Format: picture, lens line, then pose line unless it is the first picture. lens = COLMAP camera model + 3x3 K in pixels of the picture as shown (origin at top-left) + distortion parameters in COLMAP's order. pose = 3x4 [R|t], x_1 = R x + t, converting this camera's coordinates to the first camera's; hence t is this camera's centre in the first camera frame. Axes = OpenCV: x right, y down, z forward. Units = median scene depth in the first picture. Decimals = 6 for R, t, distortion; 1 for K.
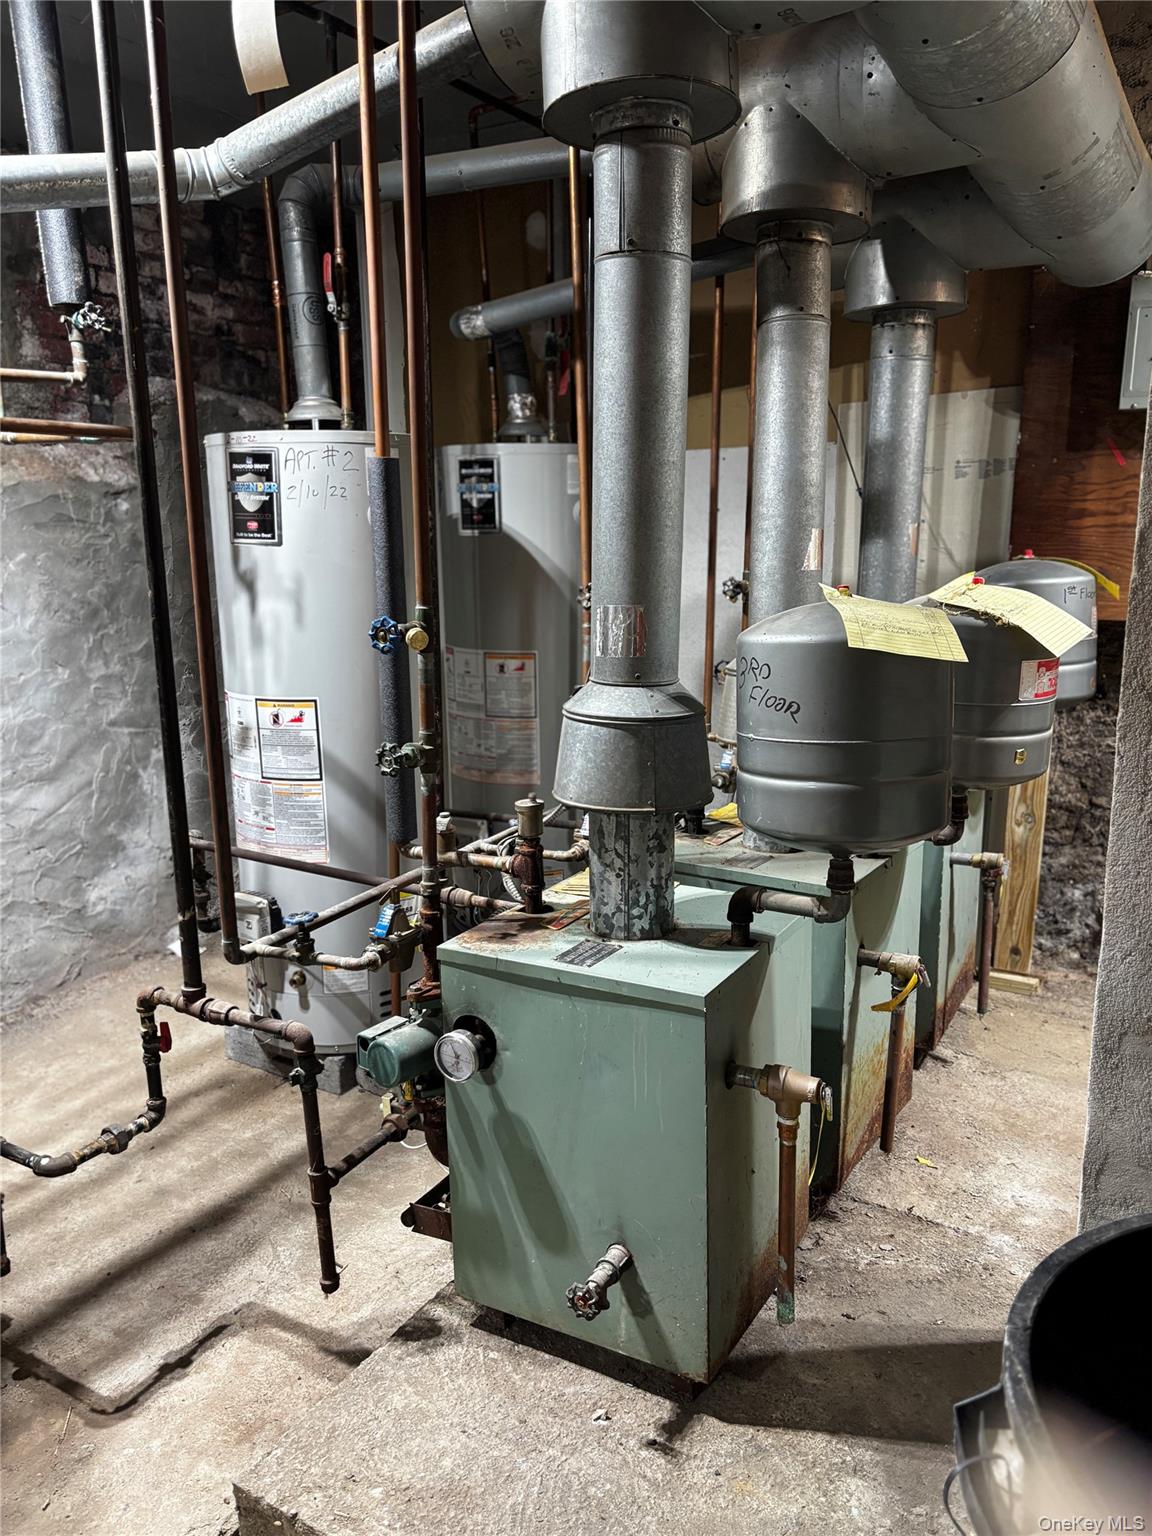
lens RADIAL K [[1162.1, 0, 576.4], [0, 1162.1, 767.4], [0, 0, 1]] dist [0.021898, -0.014685]
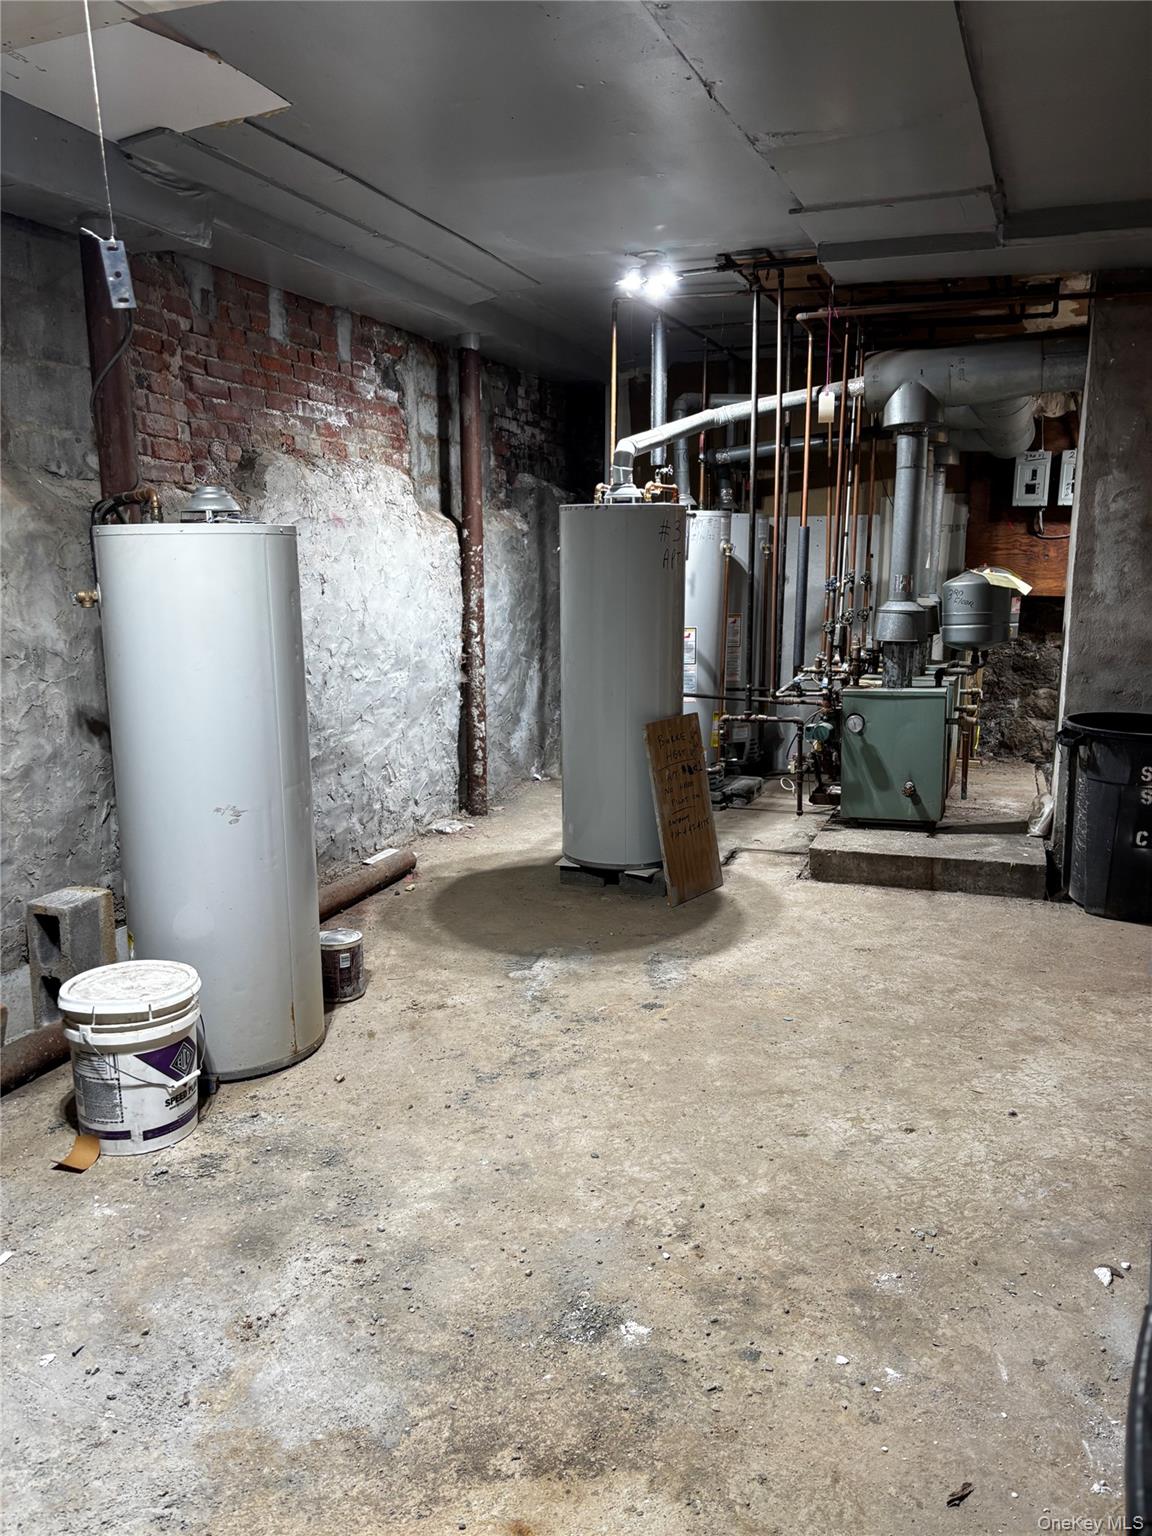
lens RADIAL K [[1162.1, 0, 575.3], [0, 1162.1, 764.8], [0, 0, 1]] dist [0.021898, -0.014685]
pose [[0.982100, -0.025022, 0.186691, -0.786492], [0.031210, 0.999054, -0.030284, 0.240772], [-0.185757, 0.035569, 0.981952, -1.043250]]
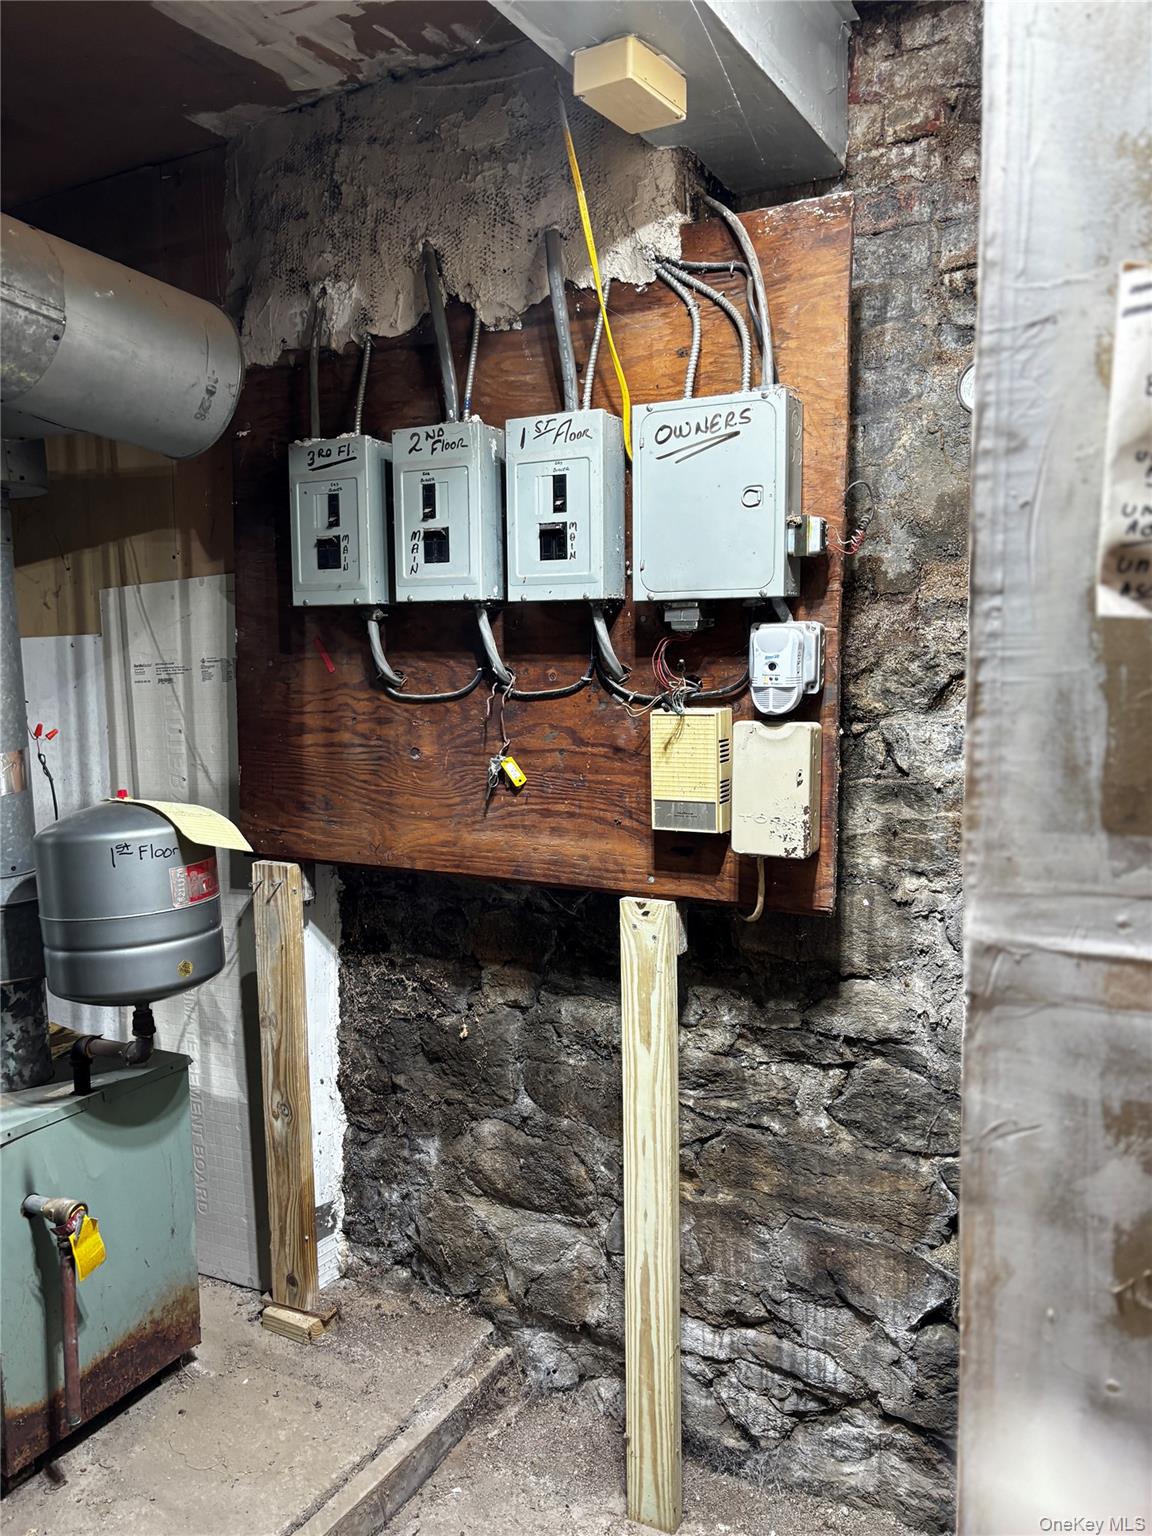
lens RADIAL K [[1162.1, 0, 578.8], [0, 1162.1, 768.3], [0, 0, 1]] dist [0.021898, -0.014685]
pose [[0.999540, -0.010097, 0.028582, 0.570046], [0.013198, 0.993789, -0.110500, -0.095383], [-0.027288, 0.110826, 0.993465, 0.197084]]
